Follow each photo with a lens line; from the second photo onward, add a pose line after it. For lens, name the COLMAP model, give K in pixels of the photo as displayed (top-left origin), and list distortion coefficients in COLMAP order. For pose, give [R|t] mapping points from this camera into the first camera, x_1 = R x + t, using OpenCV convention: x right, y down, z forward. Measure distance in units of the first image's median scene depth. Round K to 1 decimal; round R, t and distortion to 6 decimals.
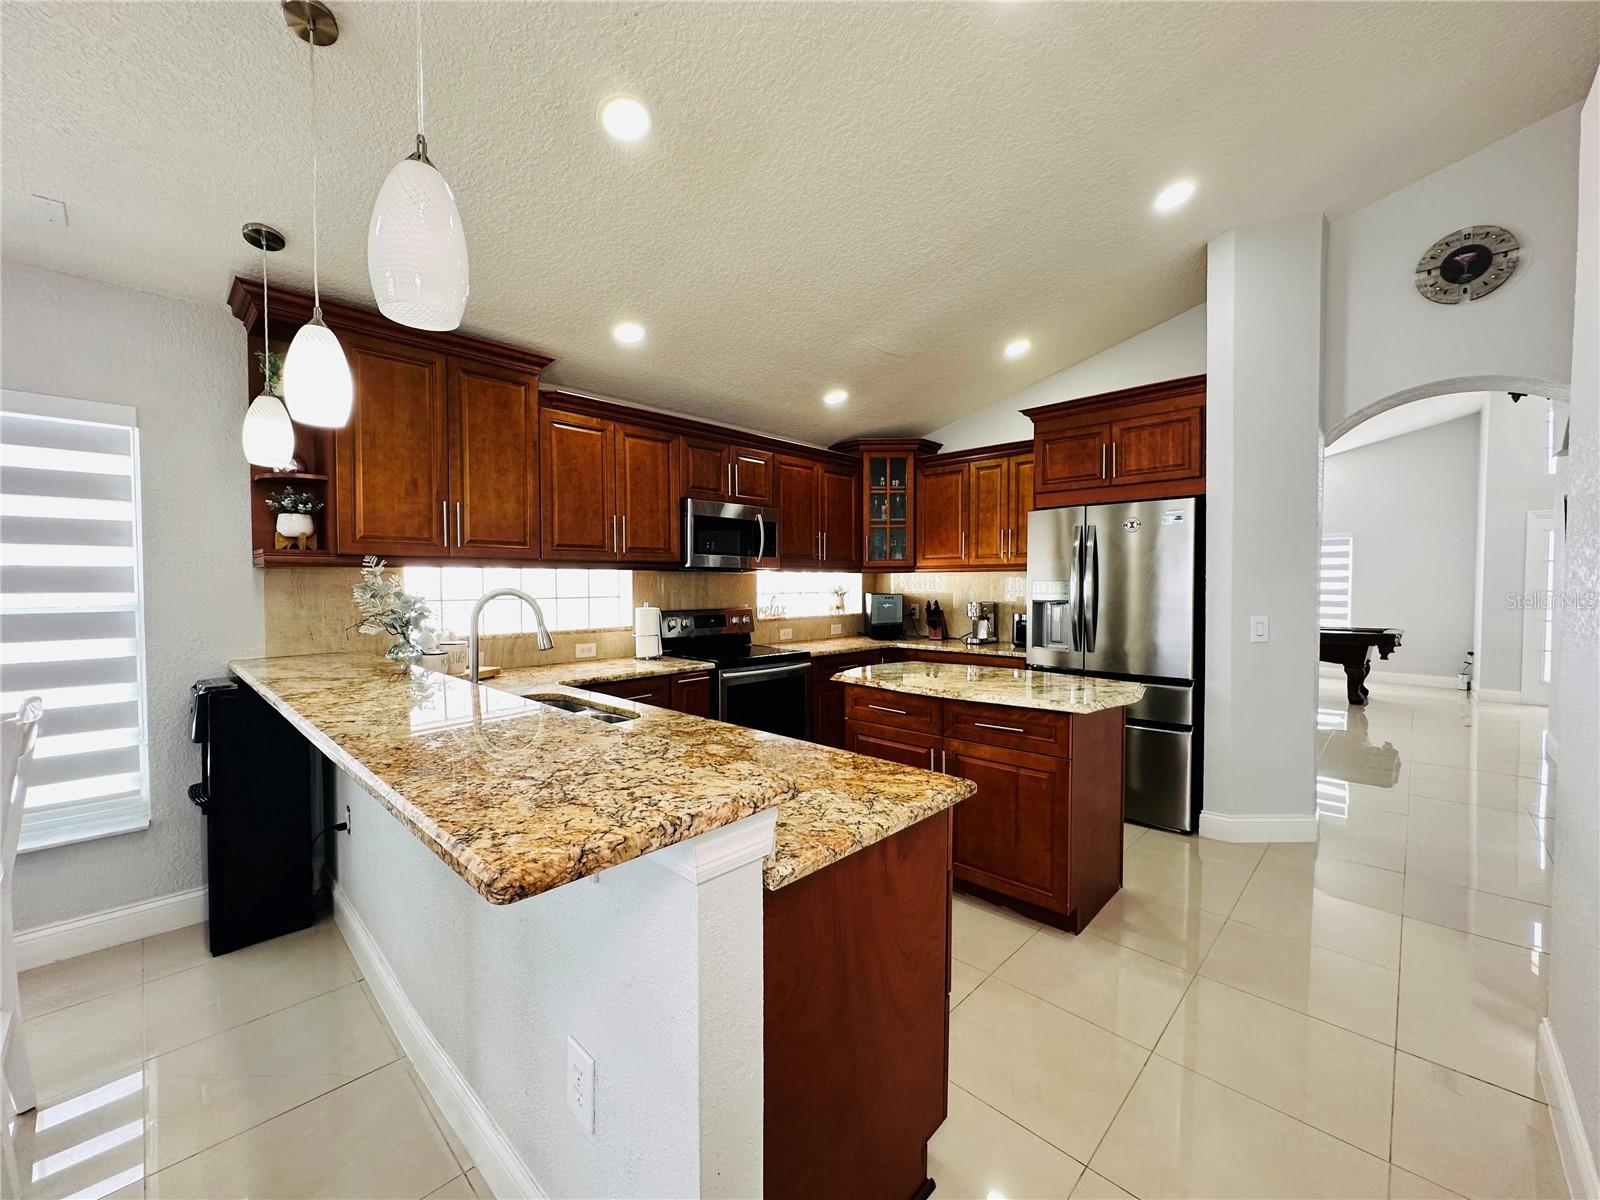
lens RADIAL K [[647.5, 0, 818.8], [0, 647.5, 605.3], [0, 0, 1]] dist [0.000884, -0.000274]
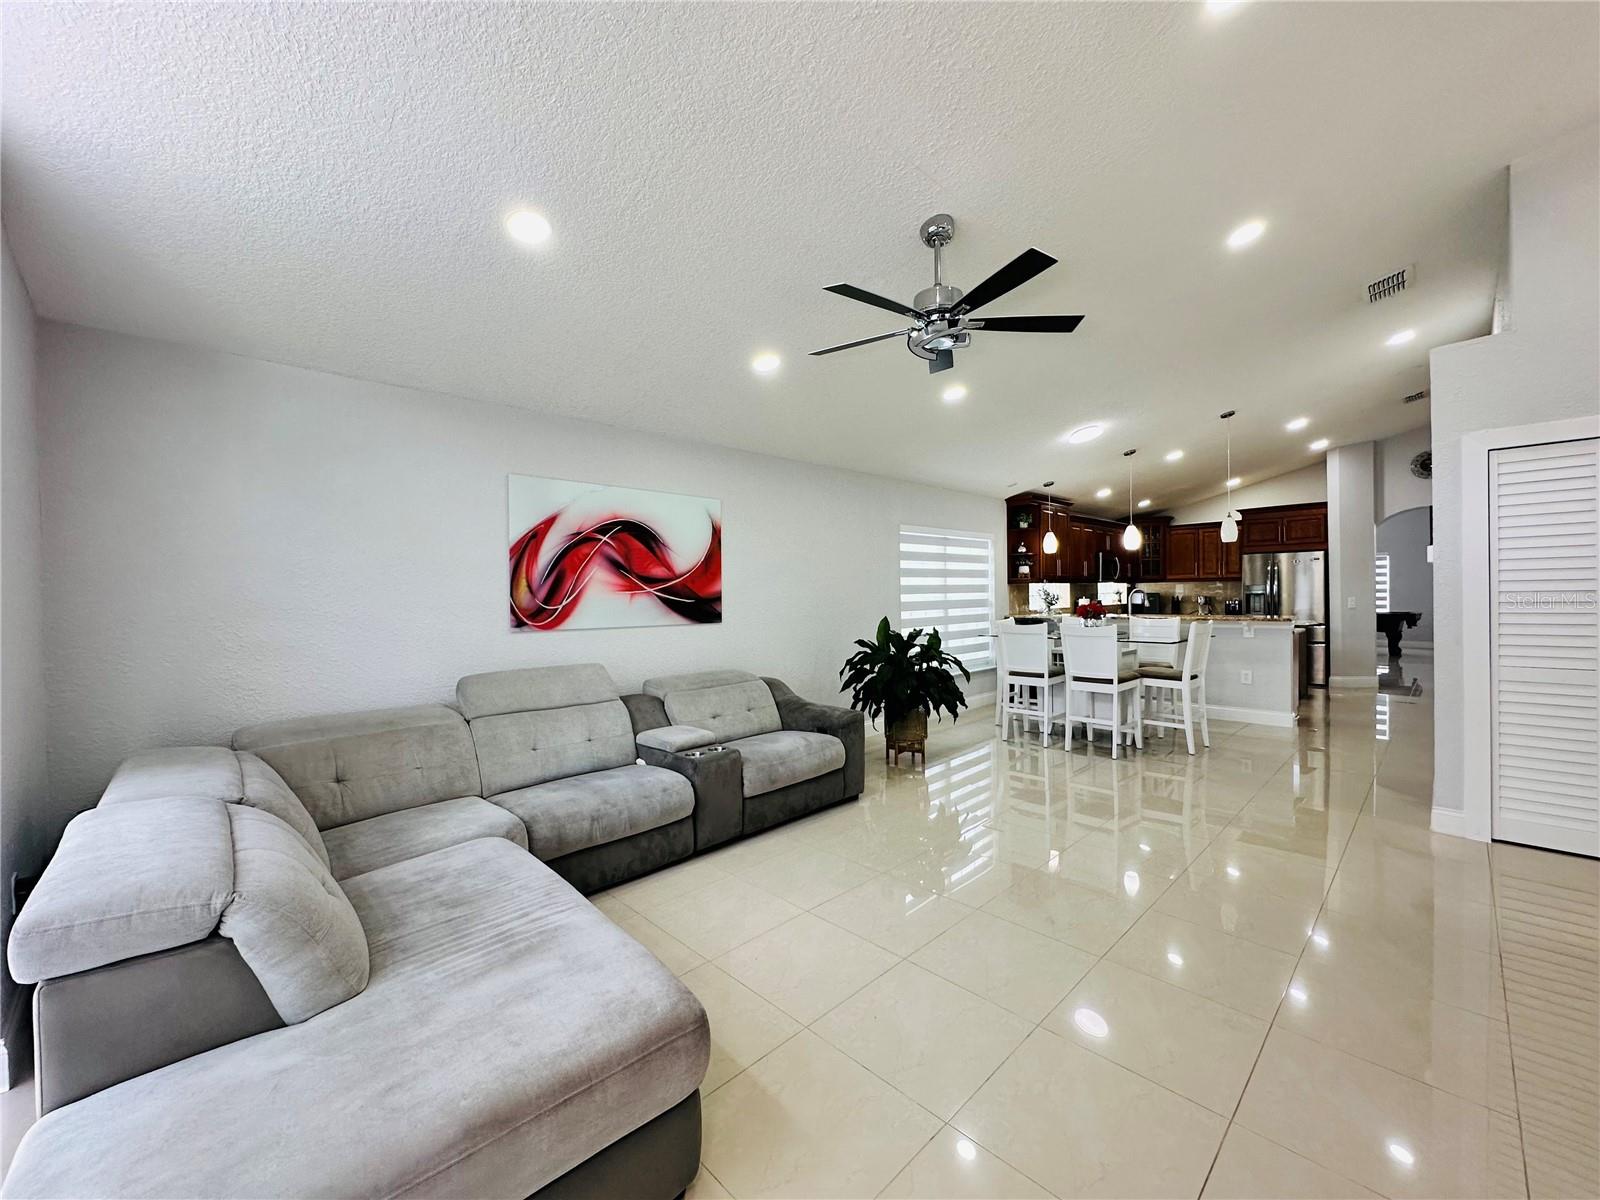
lens RADIAL K [[638.6, 0, 802.3], [0, 638.6, 598.6], [0, 0, 1]] dist [-0.002098, -0.000366]
pose [[0.998532, -0.012504, -0.052707, -1.282962], [0.011114, 0.999585, -0.026582, 0.059430], [0.053018, 0.025958, 0.998256, -1.534590]]
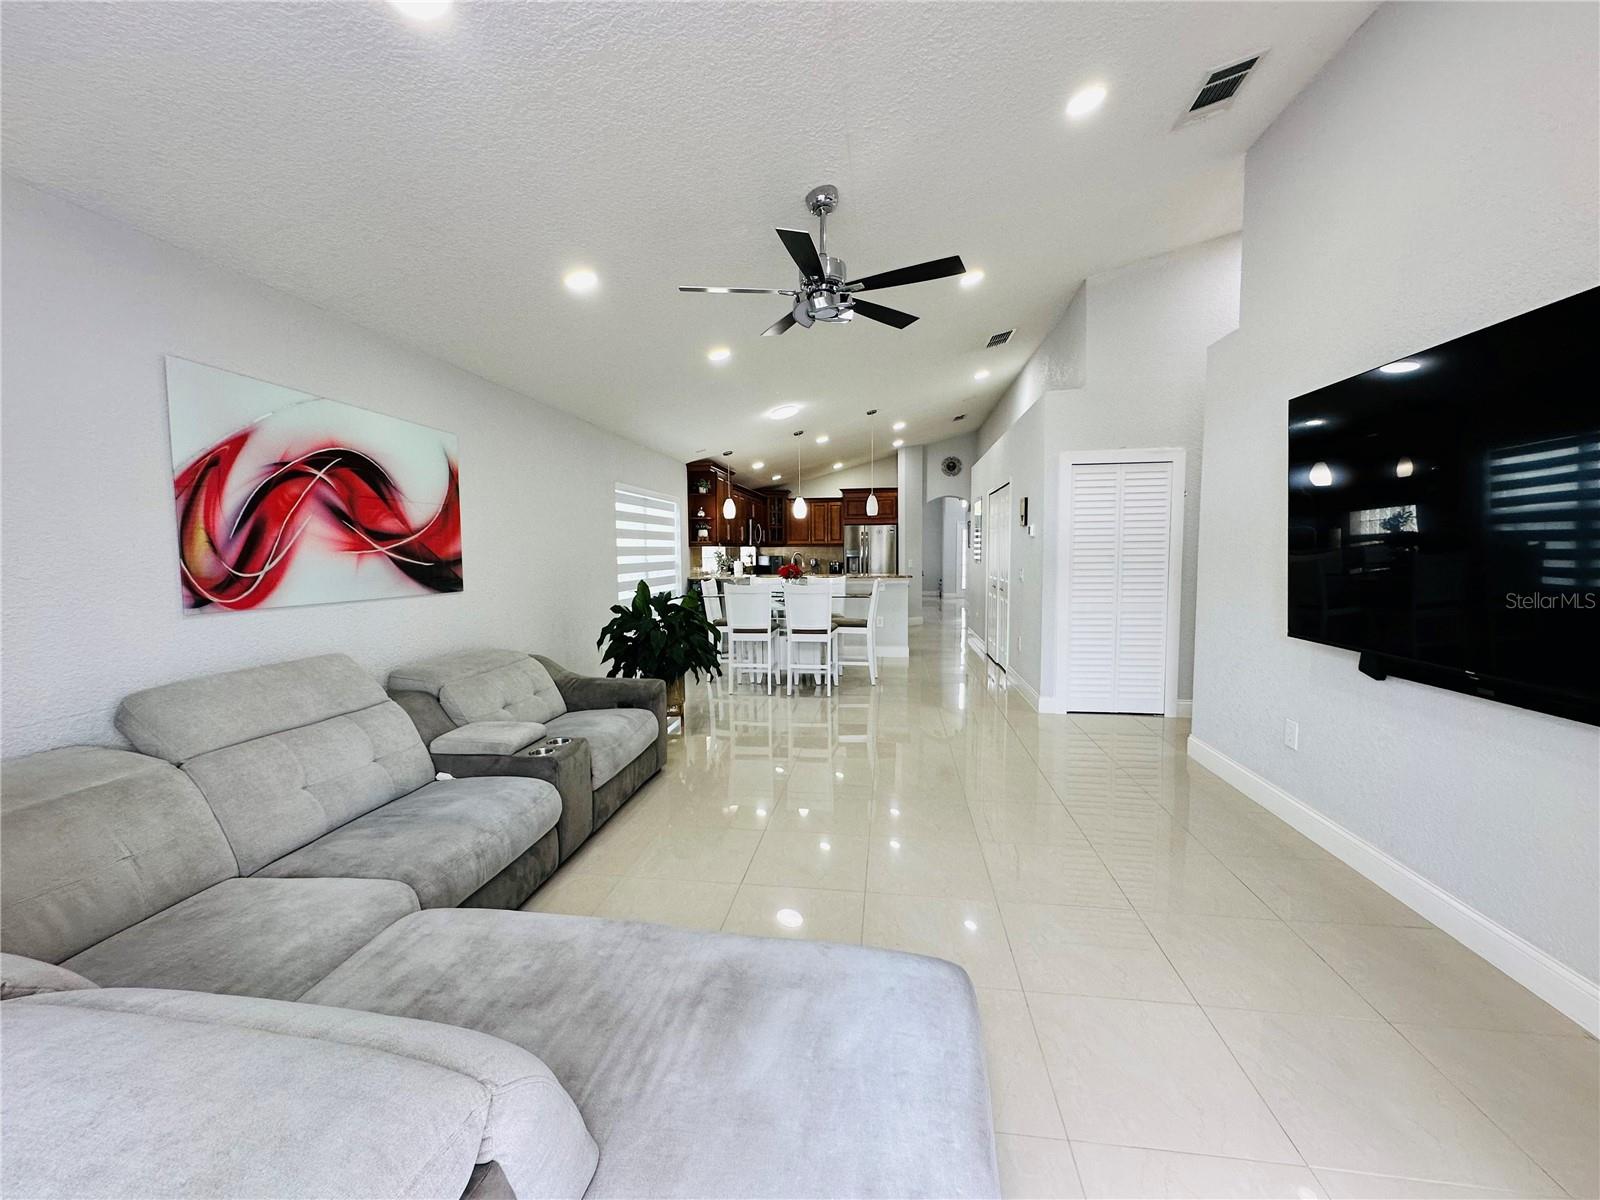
lens RADIAL K [[638.6, 0, 802.3], [0, 638.6, 598.6], [0, 0, 1]] dist [-0.002098, -0.000366]
pose [[0.820457, -0.047055, 0.569769, -1.681458], [0.025752, 0.998637, 0.045392, 0.050297], [-0.571128, -0.022569, 0.820551, -1.399505]]
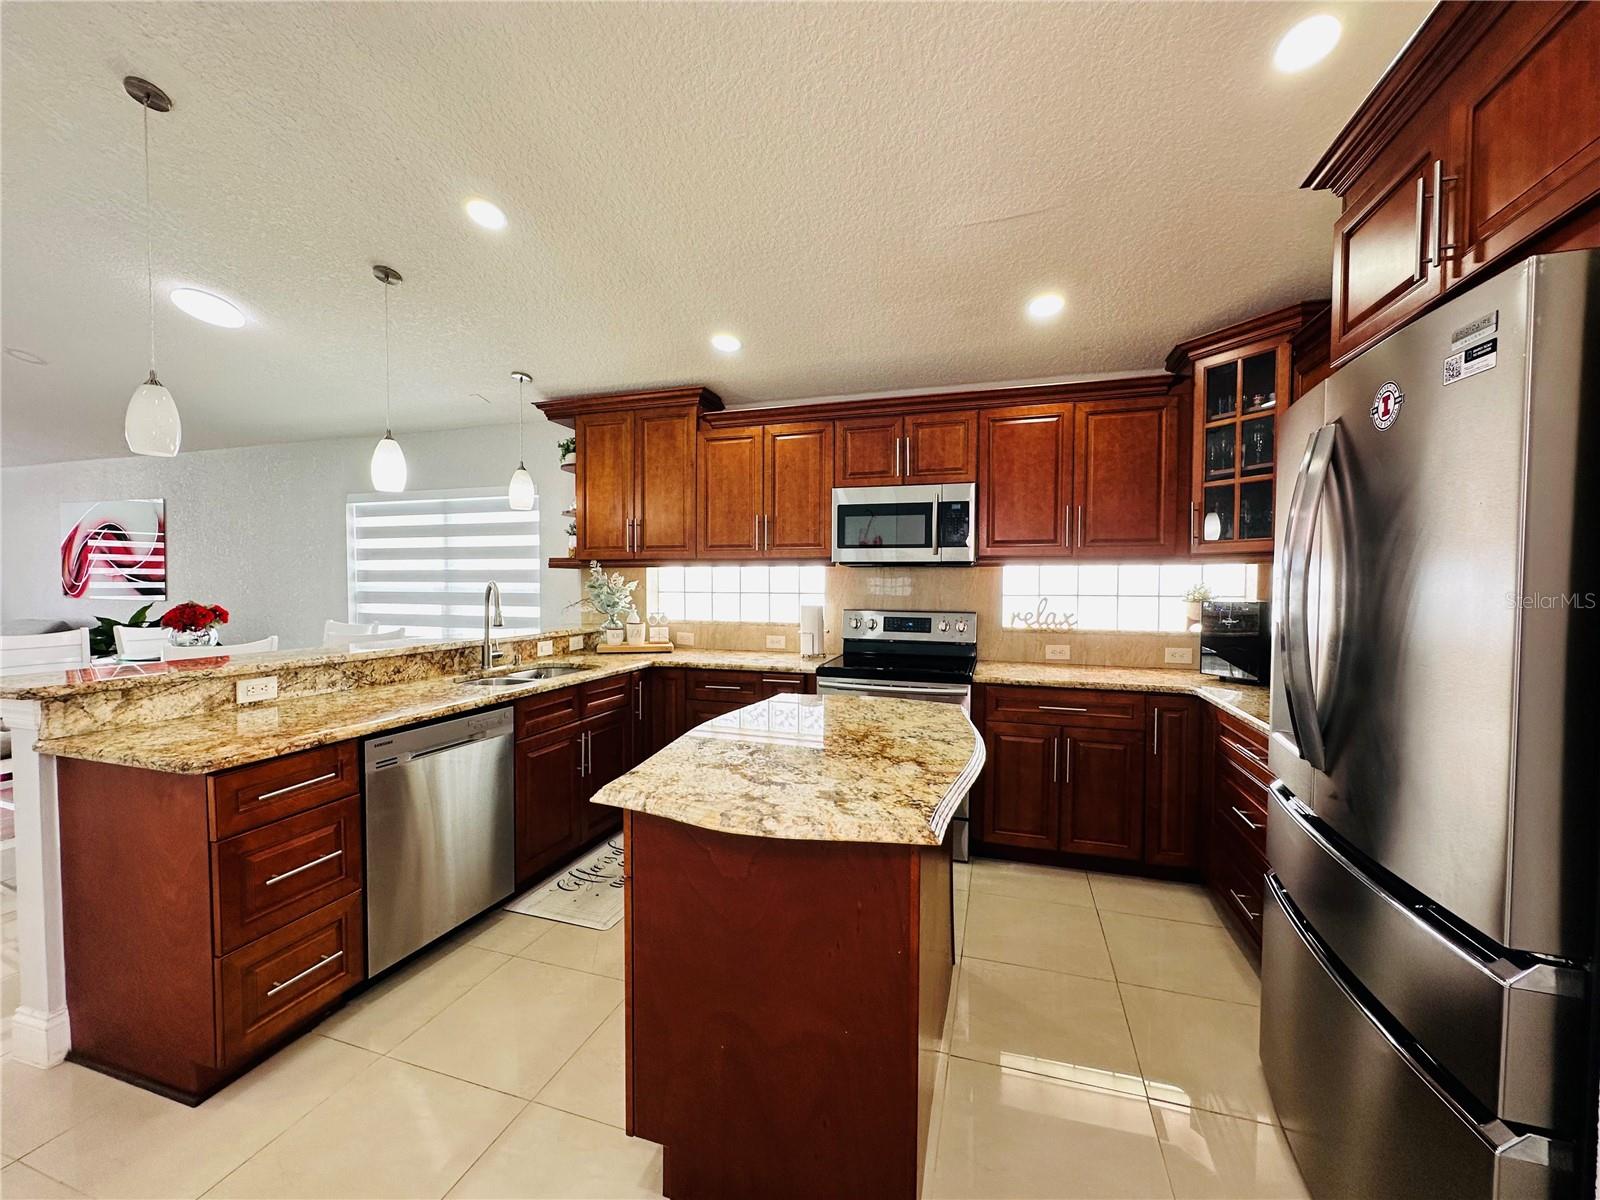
lens RADIAL K [[635.4, 0, 798.9], [0, 635.4, 598.4], [0, 0, 1]] dist [-0.002317, -0.000103]
pose [[0.422723, 0.032933, -0.905660, 0.675274], [-0.036130, 0.999157, 0.019470, -0.026839], [0.905538, 0.024491, 0.423557, 0.647709]]
